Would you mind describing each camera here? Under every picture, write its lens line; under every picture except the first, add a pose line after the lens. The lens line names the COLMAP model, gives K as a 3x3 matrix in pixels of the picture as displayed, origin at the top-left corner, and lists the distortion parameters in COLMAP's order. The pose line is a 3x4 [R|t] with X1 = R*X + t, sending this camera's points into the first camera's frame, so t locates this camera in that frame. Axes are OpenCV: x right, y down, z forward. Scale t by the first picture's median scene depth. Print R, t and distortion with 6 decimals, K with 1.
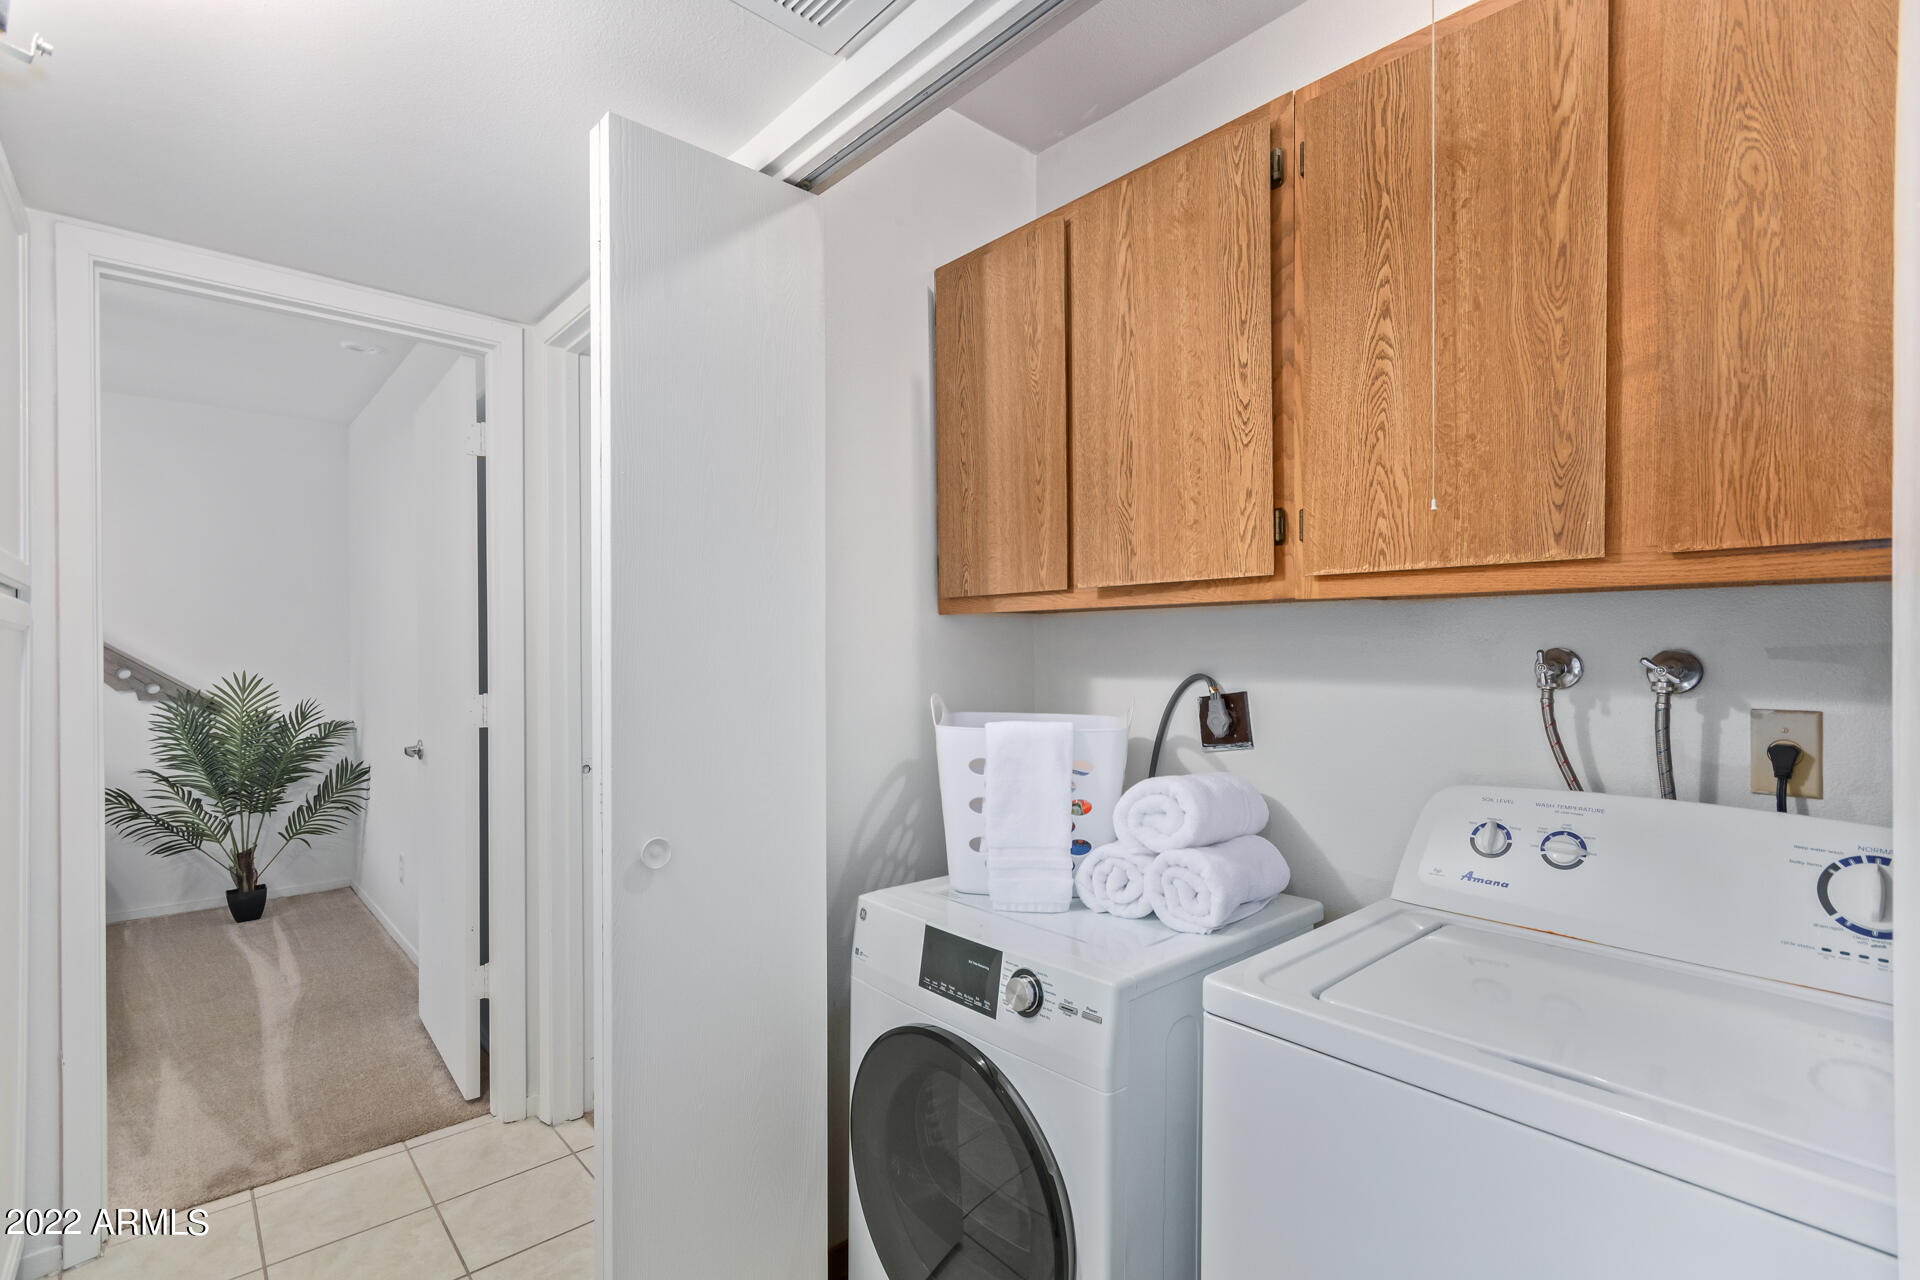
lens RADIAL K [[892.0, 0, 961.0], [0, 892.0, 649.0], [0, 0, 1]] dist [-0.003973, -0.001907]
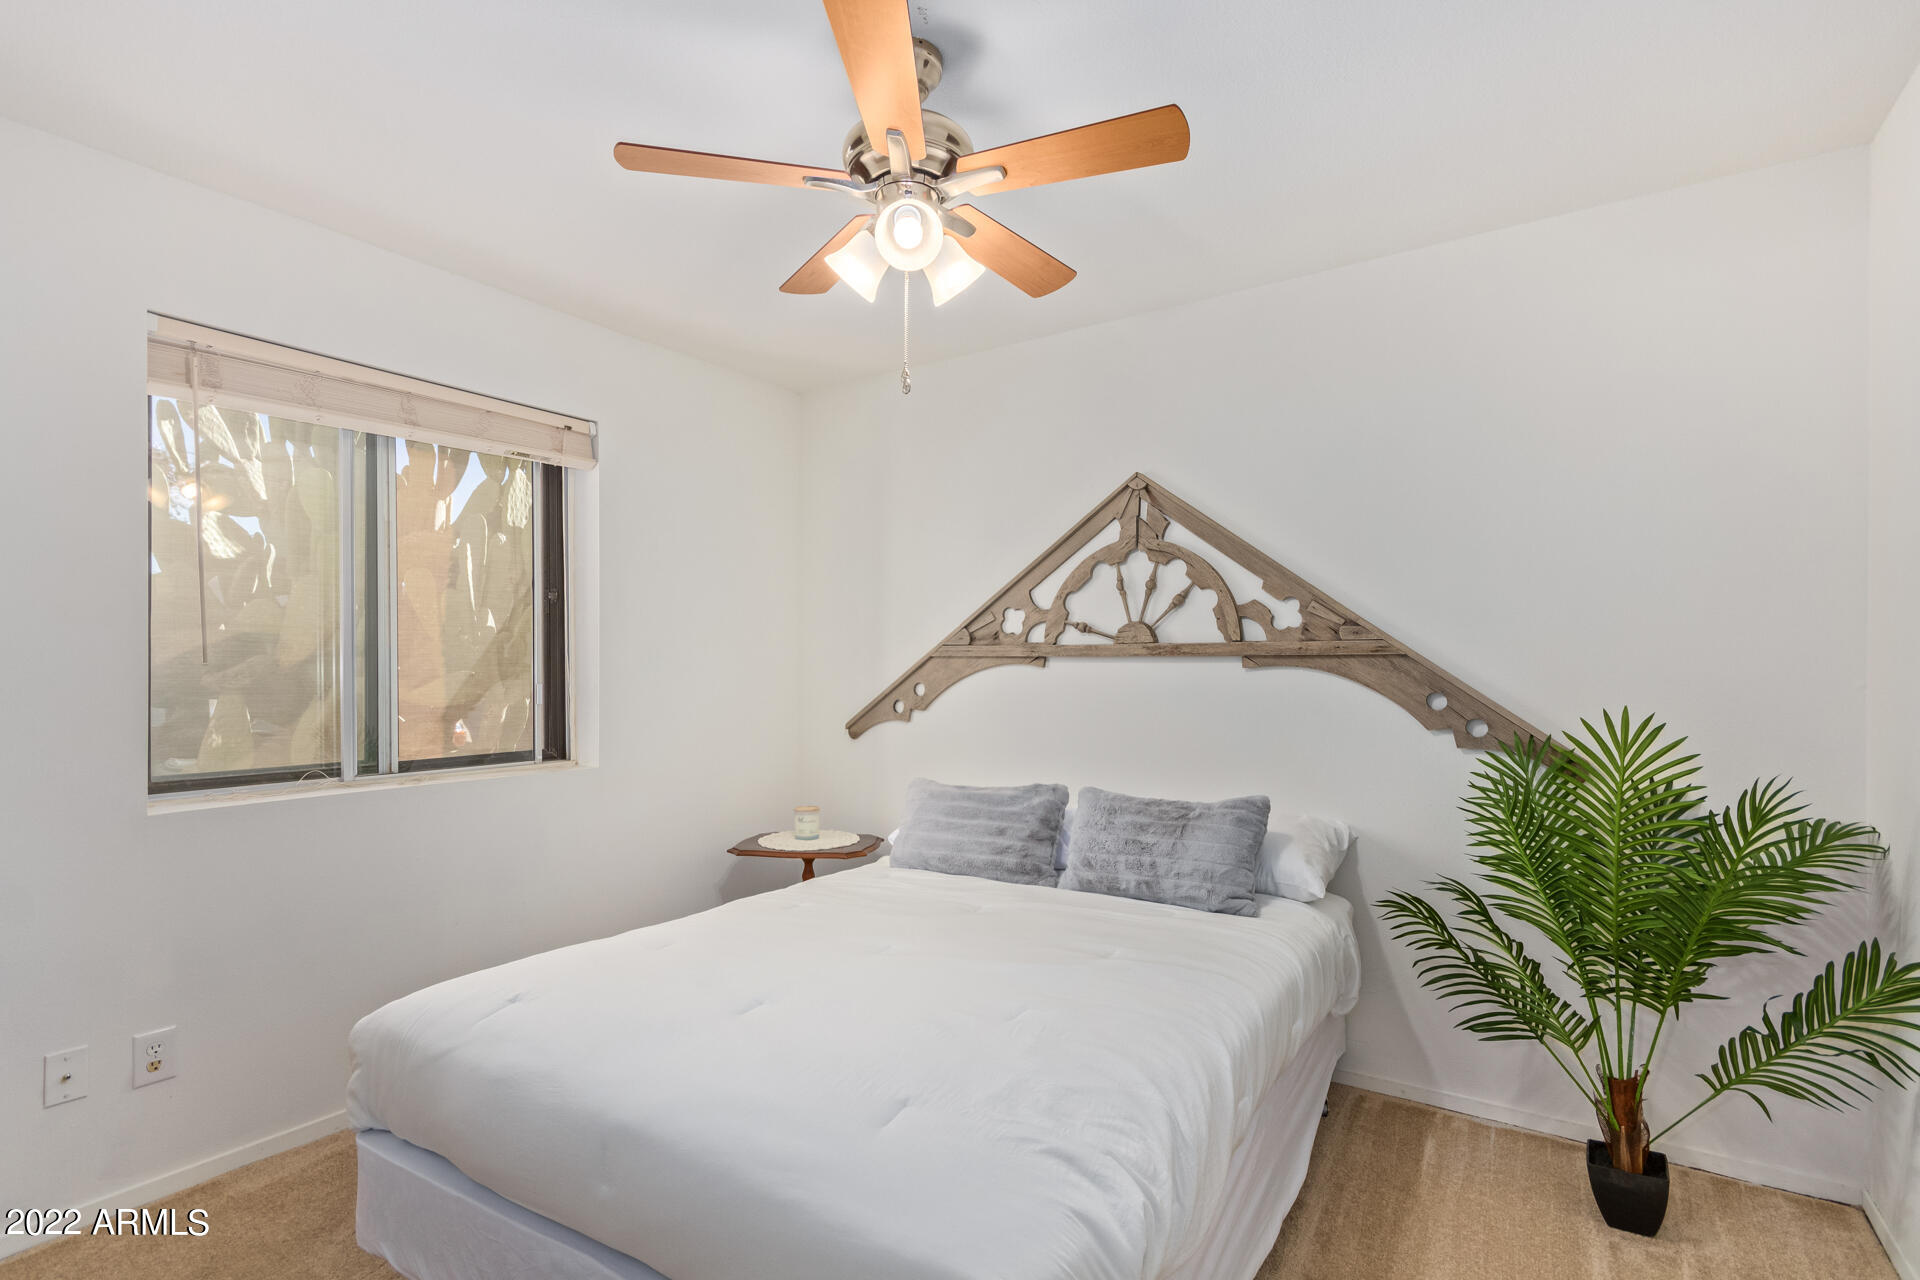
lens RADIAL K [[892.0, 0, 963.7], [0, 892.0, 668.0], [0, 0, 1]] dist [-0.003973, -0.001907]
pose [[0.233049, 0.005531, -0.972449, -0.414259], [0.002201, 0.999978, 0.006215, -0.000227], [0.972462, -0.003589, 0.233032, 0.529764]]
